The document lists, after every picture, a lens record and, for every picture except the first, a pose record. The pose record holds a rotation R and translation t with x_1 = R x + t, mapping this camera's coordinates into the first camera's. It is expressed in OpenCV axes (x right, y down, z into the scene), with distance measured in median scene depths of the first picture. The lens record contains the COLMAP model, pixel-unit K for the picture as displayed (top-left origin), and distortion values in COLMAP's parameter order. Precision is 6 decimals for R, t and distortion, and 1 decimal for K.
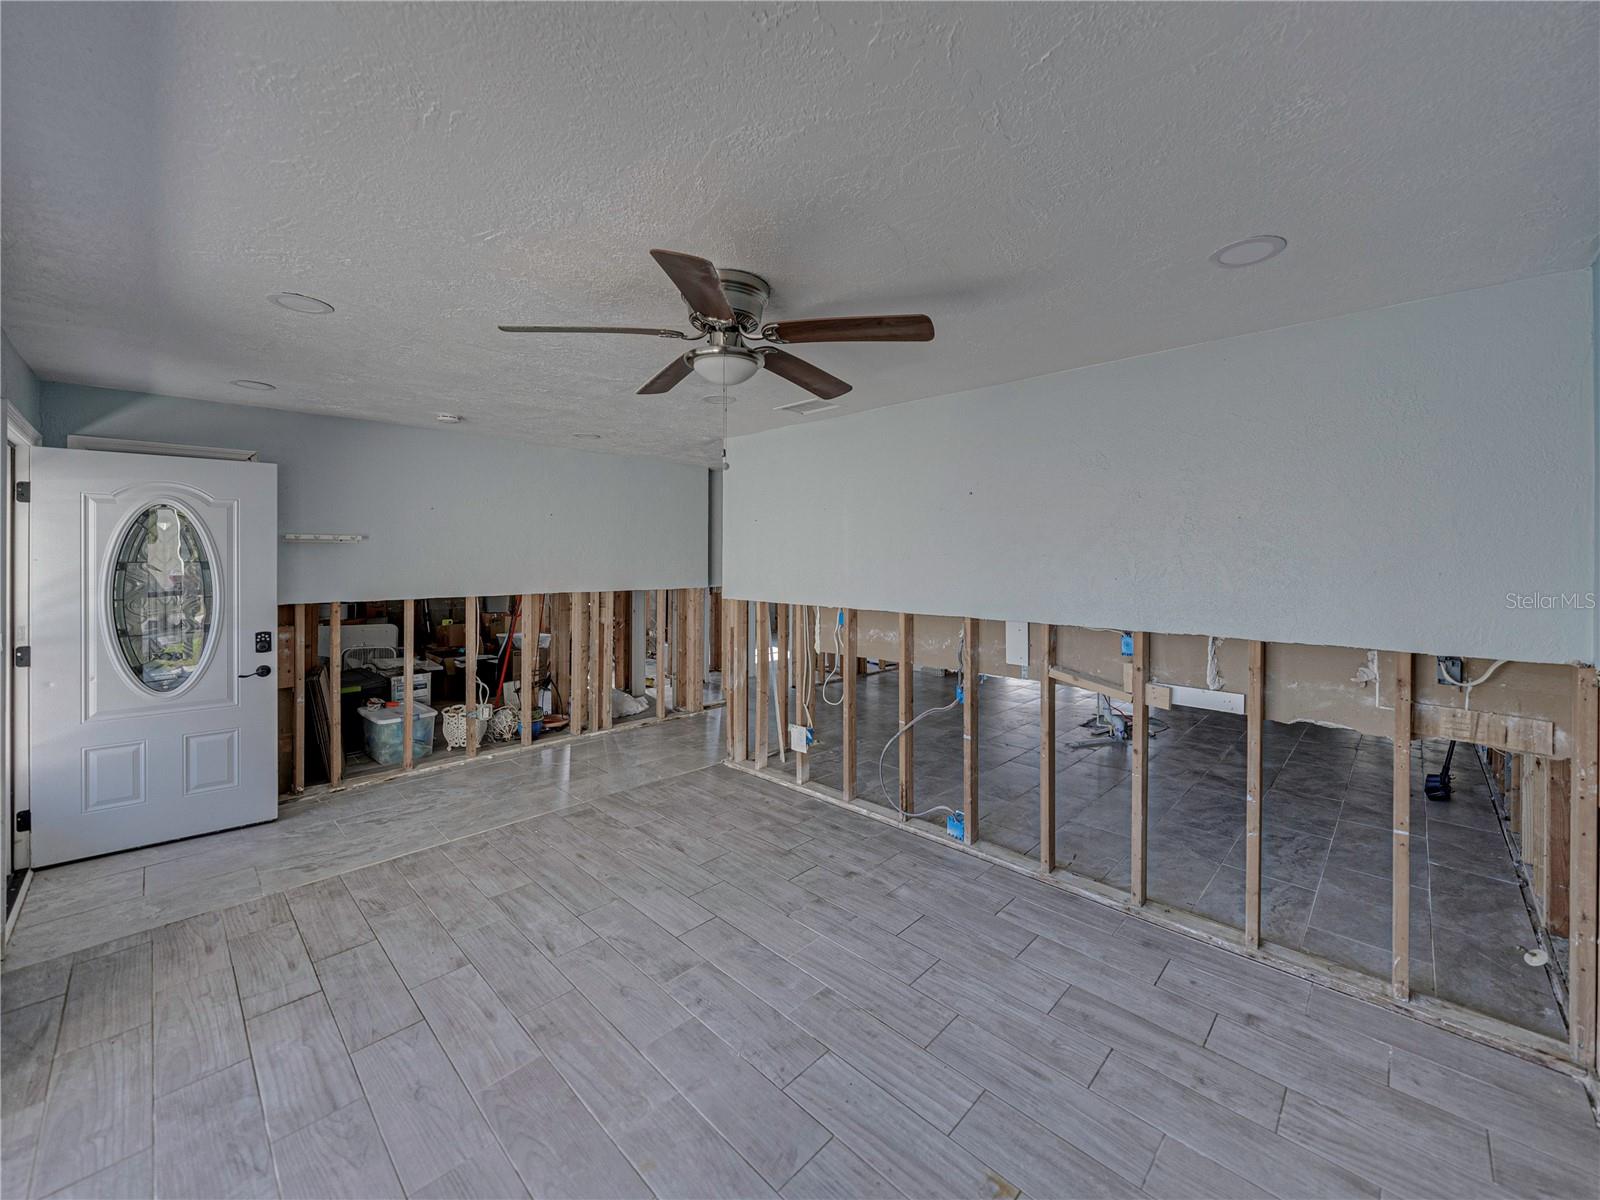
lens RADIAL K [[624.7, 0, 801.6], [0, 624.7, 561.5], [0, 0, 1]] dist [-0.003511, -0.000332]
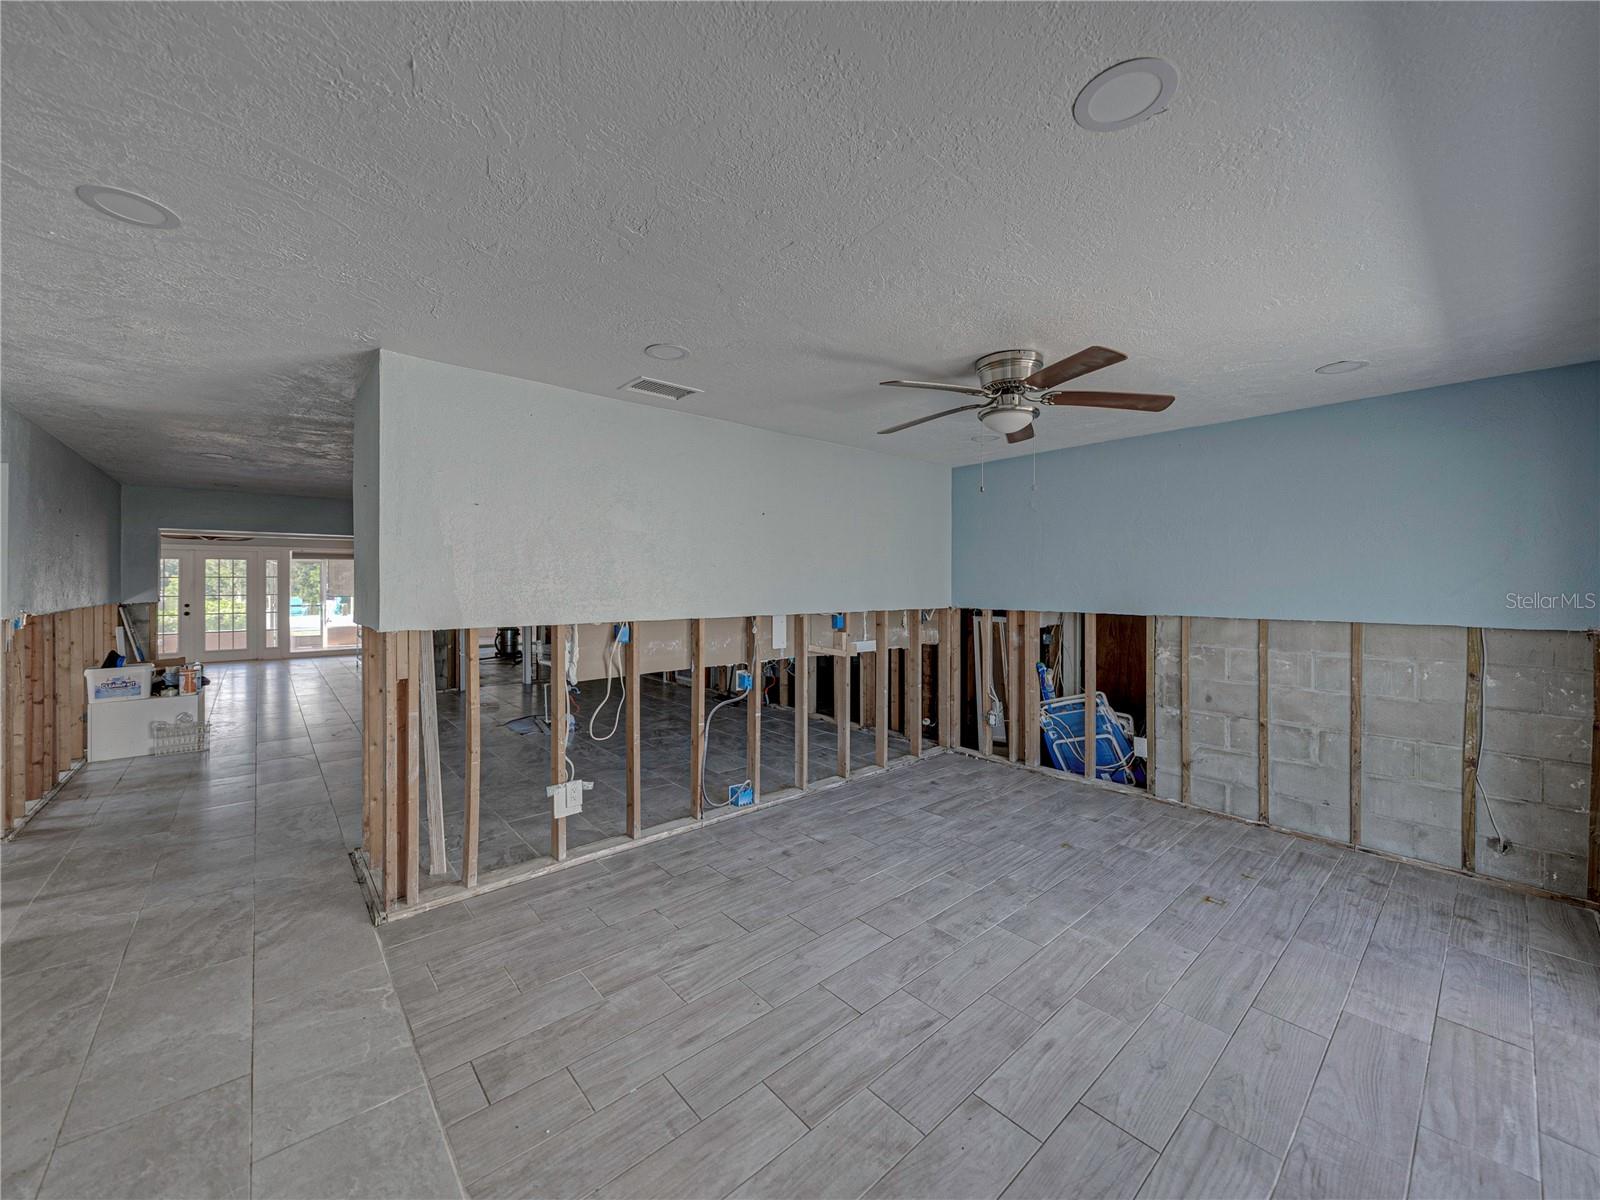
lens RADIAL K [[624.7, 0, 788.2], [0, 624.7, 583.9], [0, 0, 1]] dist [-0.003511, -0.000332]
pose [[0.093679, -0.007861, 0.995571, -0.886177], [0.005893, 0.999956, 0.007341, 0.019394], [-0.995585, 0.005179, 0.093721, 0.788625]]
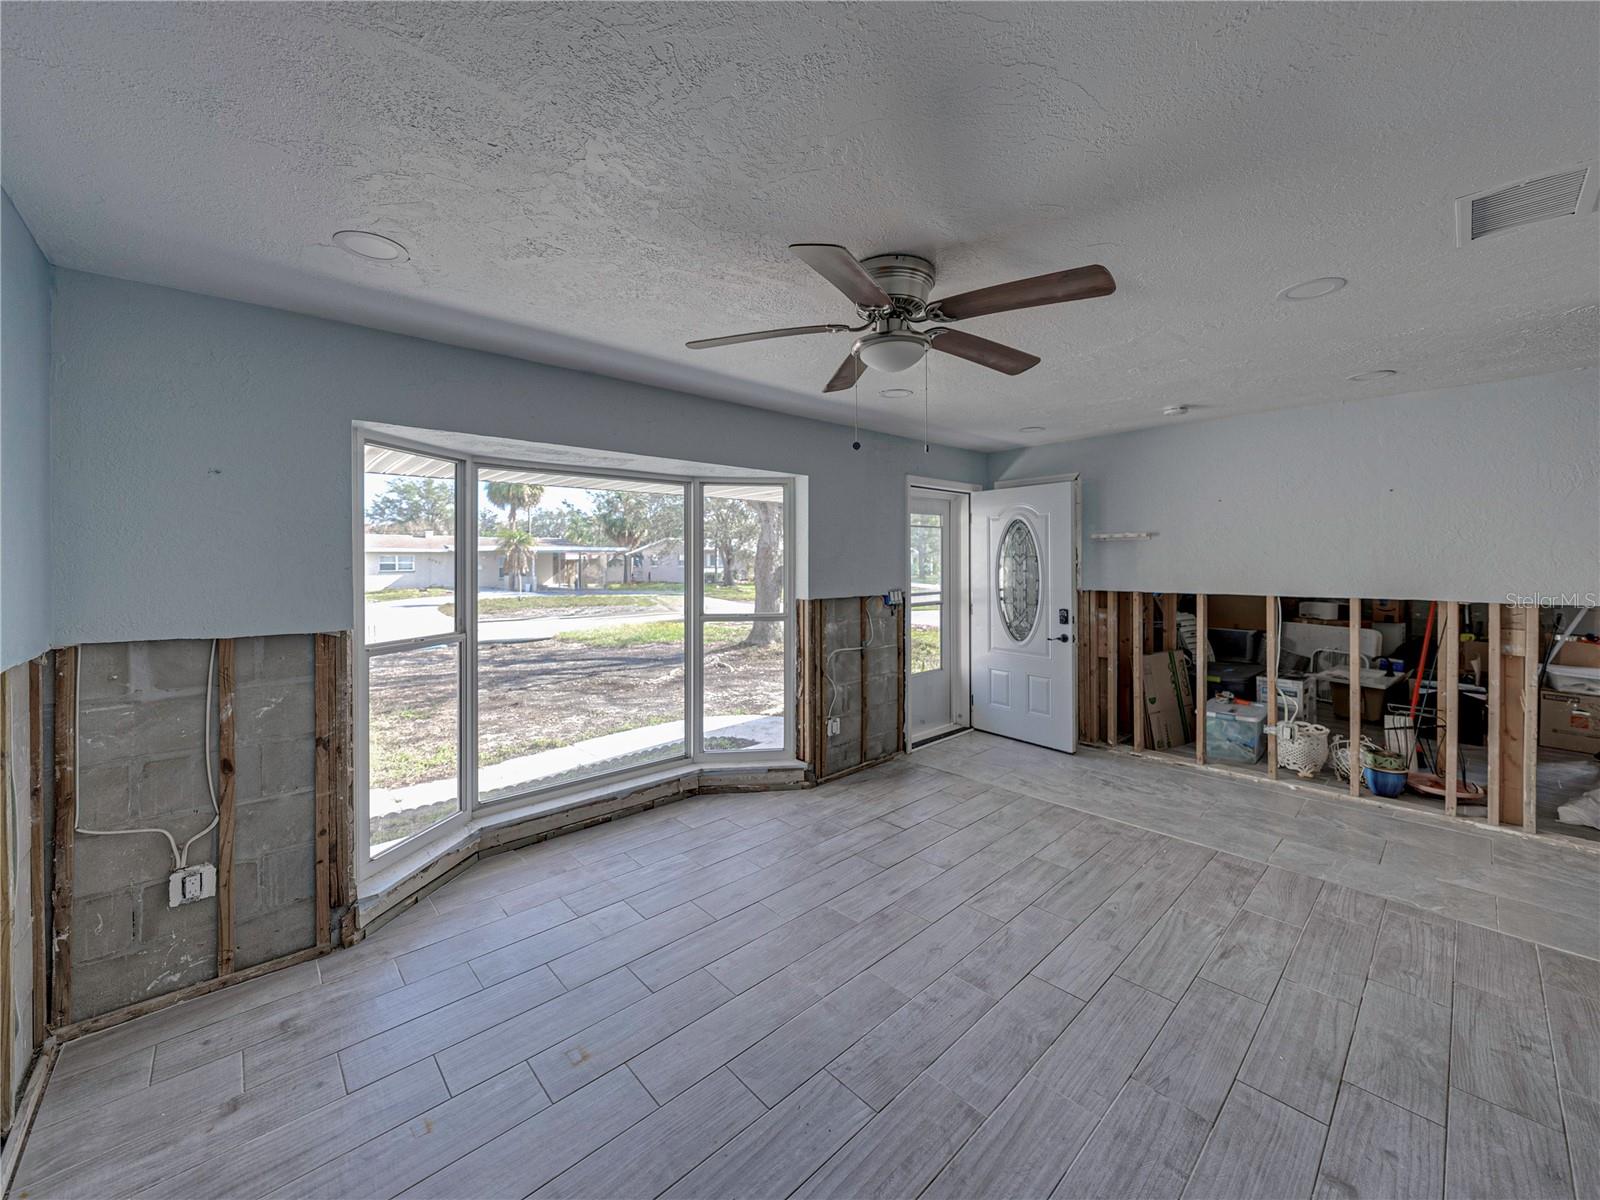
lens RADIAL K [[624.7, 0, 809.4], [0, 624.7, 557.4], [0, 0, 1]] dist [-0.003511, -0.000332]
pose [[-0.047356, -0.007524, -0.998850, 0.515972], [-0.002499, 0.999969, -0.007414, 0.014731], [0.998875, 0.002145, -0.047373, 0.536138]]
